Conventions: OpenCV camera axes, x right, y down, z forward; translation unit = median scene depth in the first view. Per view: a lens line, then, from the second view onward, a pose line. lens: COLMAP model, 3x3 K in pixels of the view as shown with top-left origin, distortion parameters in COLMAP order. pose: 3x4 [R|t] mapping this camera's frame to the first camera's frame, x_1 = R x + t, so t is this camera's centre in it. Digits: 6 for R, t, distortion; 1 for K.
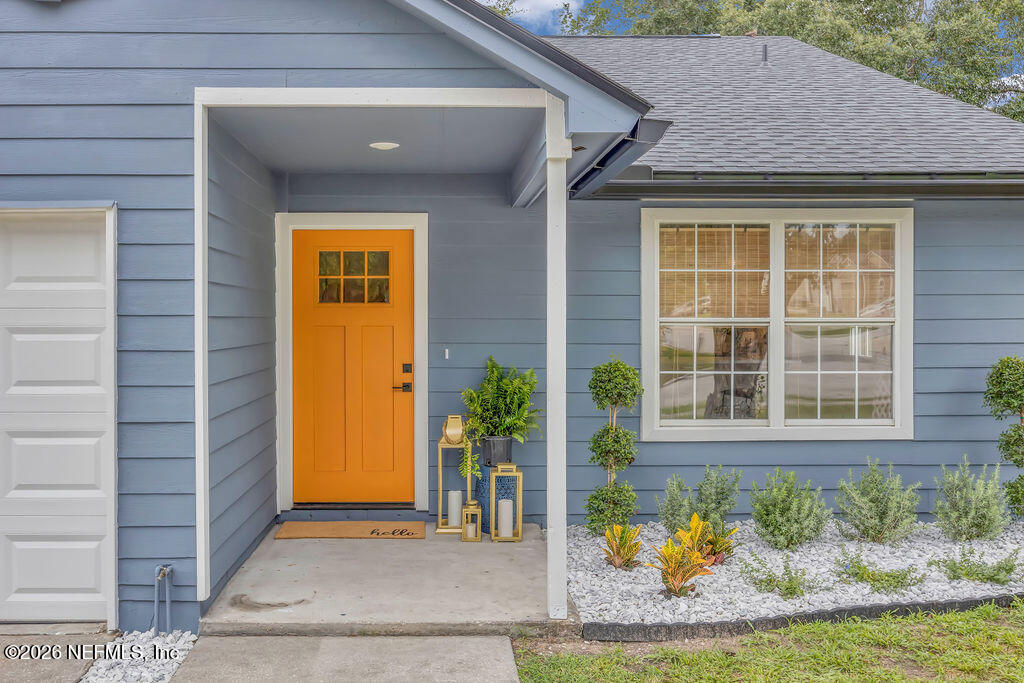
lens RADIAL K [[1006.0, 0, 438.3], [0, 1006.0, 329.2], [0, 0, 1]] dist [-0.006004, -0.002744]
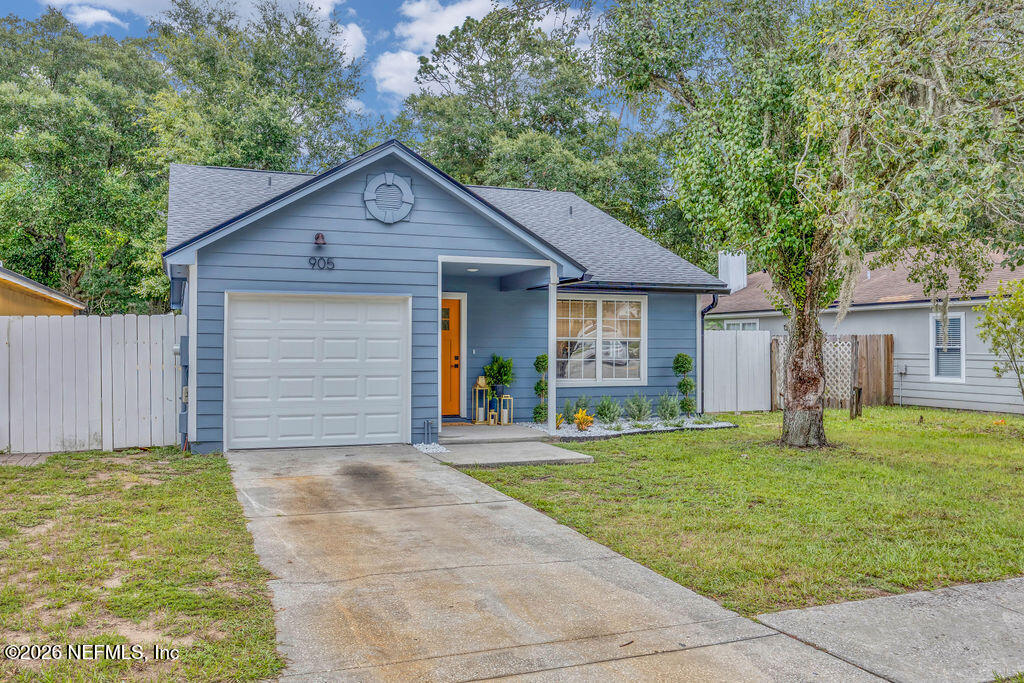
lens RADIAL K [[889.0, 0, 512.0], [0, 889.0, 341.5], [0, 0, 1]] dist [0.001911, 0.001068]
pose [[0.938480, 0.006329, 0.345276, -0.665343], [-0.001309, 0.999890, -0.014772, 0.033058], [-0.345331, 0.013411, 0.938385, -1.058029]]
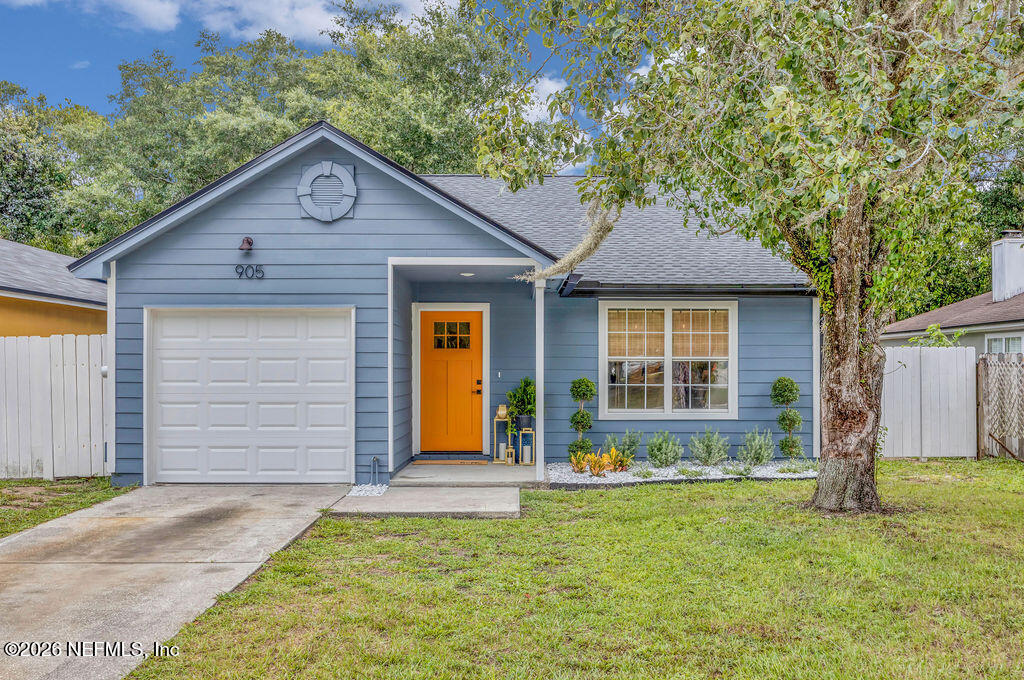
lens RADIAL K [[985.2, 0, 512.9], [0, 985.2, 376.5], [0, 0, 1]] dist [0.000298, 0.002225]
pose [[0.999968, 0.003342, -0.007316, 0.051433], [-0.003368, 0.999988, -0.003559, 0.036473], [0.007304, 0.003583, 0.999967, -0.960598]]
